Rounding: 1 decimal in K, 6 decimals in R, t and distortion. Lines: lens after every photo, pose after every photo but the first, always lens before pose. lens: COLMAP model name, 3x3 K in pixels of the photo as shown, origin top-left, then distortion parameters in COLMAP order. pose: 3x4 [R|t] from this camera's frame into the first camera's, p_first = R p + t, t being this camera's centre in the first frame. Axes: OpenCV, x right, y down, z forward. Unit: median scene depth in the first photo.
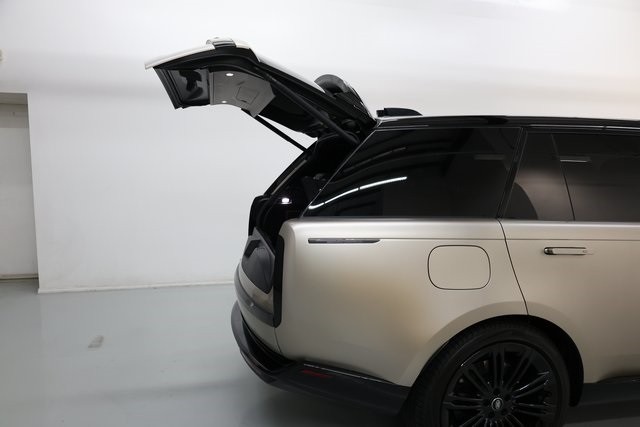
lens RADIAL K [[424.4, 0, 309.0], [0, 424.4, 219.2], [0, 0, 1]] dist [0.019024, 0.002097]
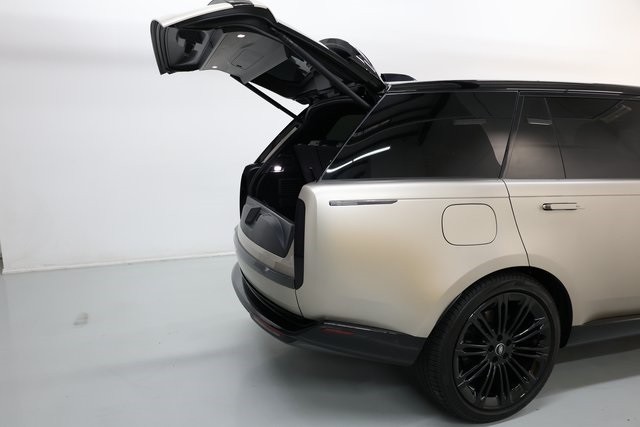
lens RADIAL K [[424.4, 0, 303.0], [0, 424.4, 218.0], [0, 0, 1]] dist [0.019024, 0.002097]
pose [[0.994683, -0.032999, 0.097552, -0.149160], [0.026994, 0.997696, 0.062247, 0.018478], [-0.099382, -0.059282, 0.993282, -0.008204]]
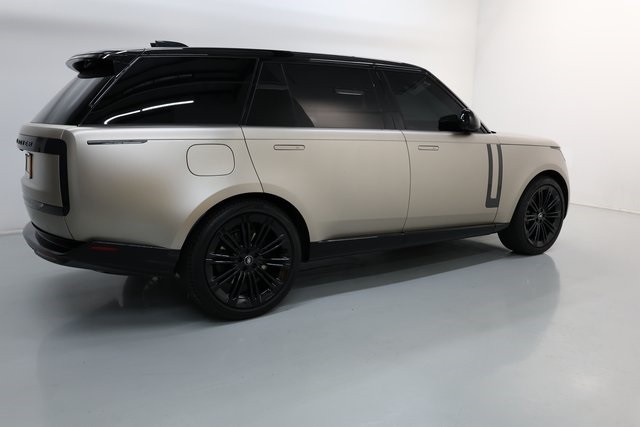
lens RADIAL K [[522.8, 0, 321.5], [0, 522.8, 211.4], [0, 0, 1]] dist [0.021179, 0.011000]
pose [[0.937807, -0.074771, 0.339009, 0.095784], [0.054741, 0.996163, 0.068283, 0.167969], [-0.342814, -0.045478, 0.938302, -0.651337]]
